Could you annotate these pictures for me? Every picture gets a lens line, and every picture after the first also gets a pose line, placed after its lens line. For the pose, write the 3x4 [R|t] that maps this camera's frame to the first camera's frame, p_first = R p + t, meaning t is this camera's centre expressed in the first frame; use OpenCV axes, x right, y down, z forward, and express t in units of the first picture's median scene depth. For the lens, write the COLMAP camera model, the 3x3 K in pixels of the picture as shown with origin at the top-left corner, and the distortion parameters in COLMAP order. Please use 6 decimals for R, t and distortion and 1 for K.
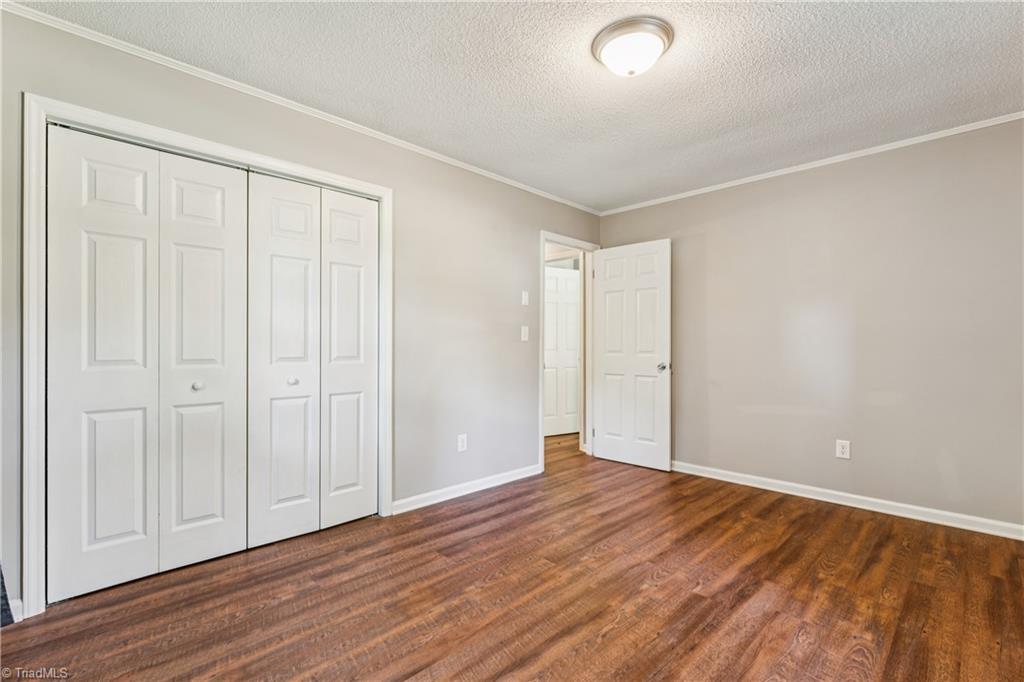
lens RADIAL K [[466.3, 0, 508.9], [0, 466.3, 344.9], [0, 0, 1]] dist [-0.005053, 0.000986]
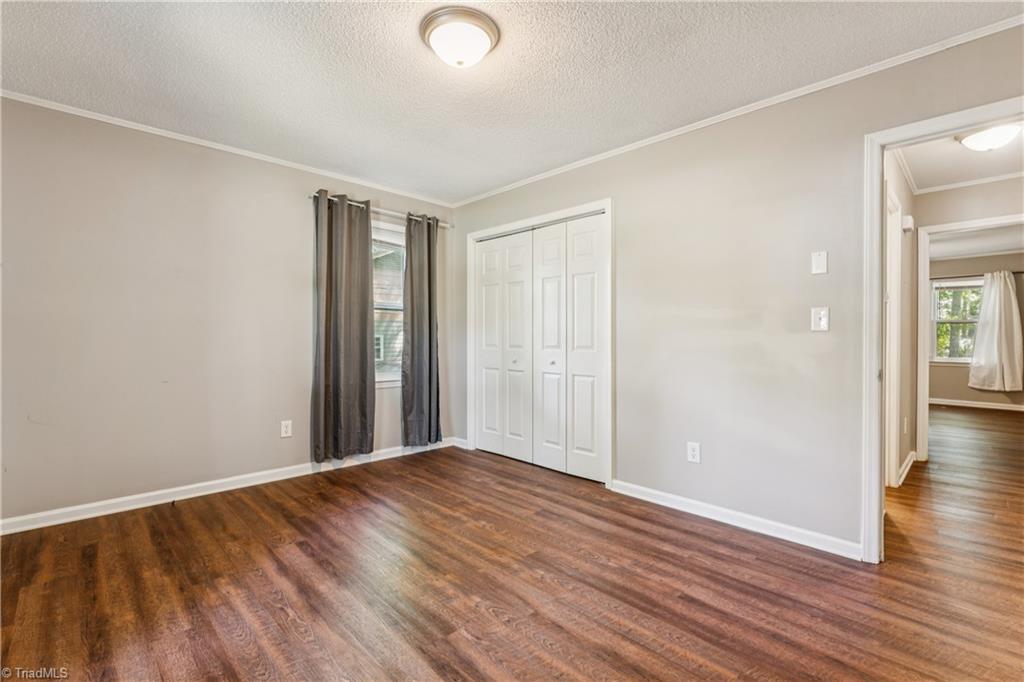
lens RADIAL K [[466.3, 0, 507.5], [0, 466.3, 337.1], [0, 0, 1]] dist [-0.005053, 0.000986]
pose [[-0.016621, -0.004040, -0.999854, 1.033756], [-0.005541, 0.999977, -0.003948, 0.006902], [0.999847, 0.005474, -0.016643, 0.918794]]
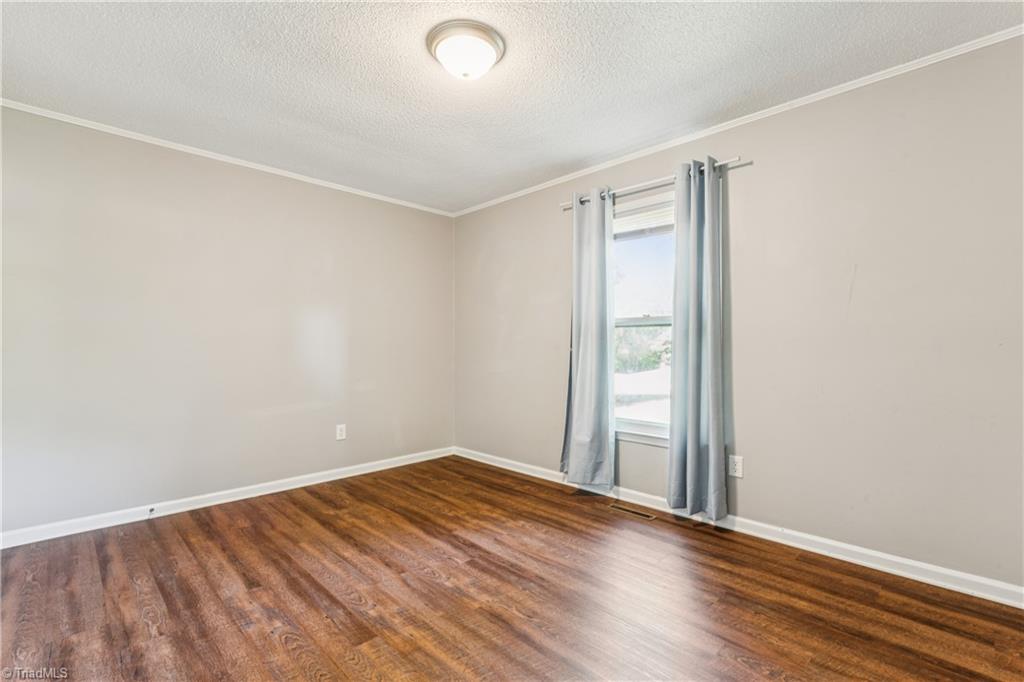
lens RADIAL K [[466.3, 0, 513.7], [0, 466.3, 339.4], [0, 0, 1]] dist [-0.005053, 0.000986]
pose [[-0.005865, 0.005403, 0.999968, -0.613656], [0.002065, 0.999983, -0.005391, -0.002813], [-0.999981, 0.002034, -0.005876, 0.739009]]
